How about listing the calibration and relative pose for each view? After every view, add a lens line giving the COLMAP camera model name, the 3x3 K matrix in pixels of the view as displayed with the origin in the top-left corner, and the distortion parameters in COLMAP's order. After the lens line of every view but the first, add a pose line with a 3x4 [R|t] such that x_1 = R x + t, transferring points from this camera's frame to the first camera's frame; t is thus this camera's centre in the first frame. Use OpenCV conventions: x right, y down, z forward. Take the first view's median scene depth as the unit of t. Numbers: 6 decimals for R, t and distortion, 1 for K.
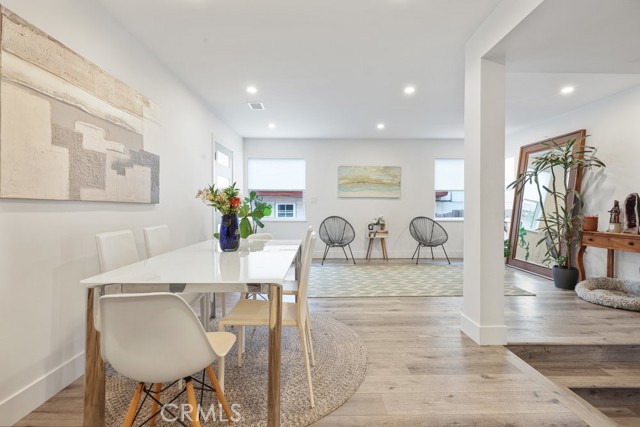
lens RADIAL K [[313.4, 0, 321.0], [0, 313.4, 211.4], [0, 0, 1]] dist [0.003254, 0.000246]
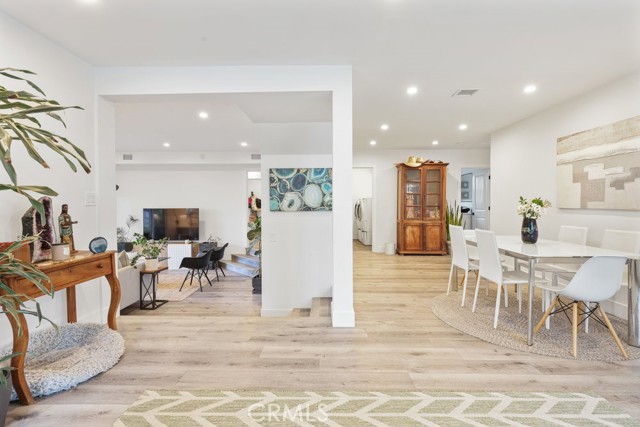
lens RADIAL K [[313.4, 0, 319.7], [0, 313.4, 212.7], [0, 0, 1]] dist [0.003254, 0.000246]
pose [[-0.999488, 0.000984, 0.031983, 0.664344], [0.002257, 0.999204, 0.039818, -0.080182], [-0.031919, 0.039870, -0.998695, 2.602566]]
